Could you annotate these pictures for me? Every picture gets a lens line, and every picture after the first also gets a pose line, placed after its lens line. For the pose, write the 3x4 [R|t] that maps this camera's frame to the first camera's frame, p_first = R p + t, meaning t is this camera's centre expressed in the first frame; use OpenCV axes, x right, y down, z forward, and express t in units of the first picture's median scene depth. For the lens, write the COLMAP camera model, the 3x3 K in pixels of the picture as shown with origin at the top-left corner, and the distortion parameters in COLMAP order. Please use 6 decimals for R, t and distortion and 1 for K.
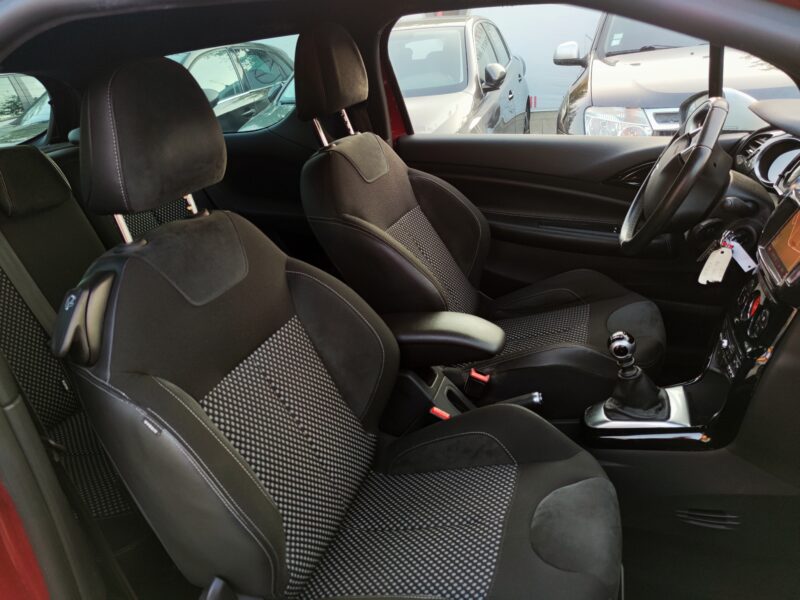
lens RADIAL K [[582.7, 0, 397.1], [0, 582.7, 299.3], [0, 0, 1]] dist [0.024584, -0.004513]
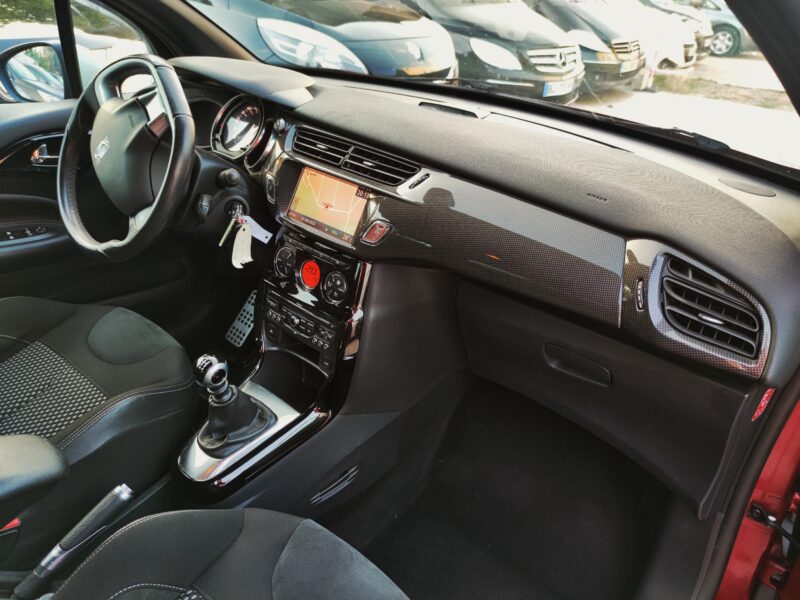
lens RADIAL K [[577.4, 0, 400.0], [0, 577.4, 300.0], [0, 0, 1]] dist [0.043594, -0.021211]
pose [[0.347603, -0.349247, 0.870171, -0.155648], [0.287250, 0.923085, 0.255738, -0.116747], [-0.892558, 0.161061, 0.421188, 0.346461]]
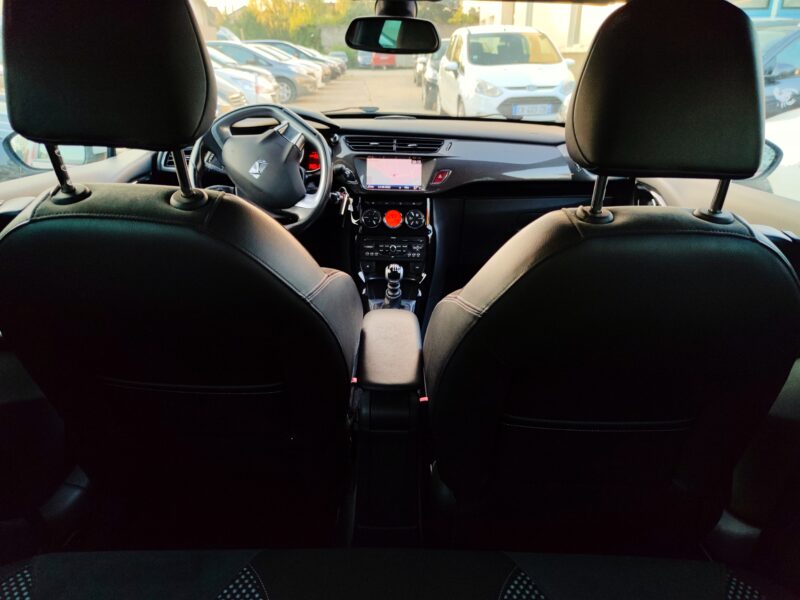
lens RADIAL K [[582.7, 0, 397.1], [0, 582.7, 299.3], [0, 0, 1]] dist [0.024584, -0.004513]
pose [[-0.348801, -0.269355, 0.897656, -0.687486], [0.395702, 0.825922, 0.401587, -0.338668], [-0.849563, 0.495278, -0.181499, 1.054050]]
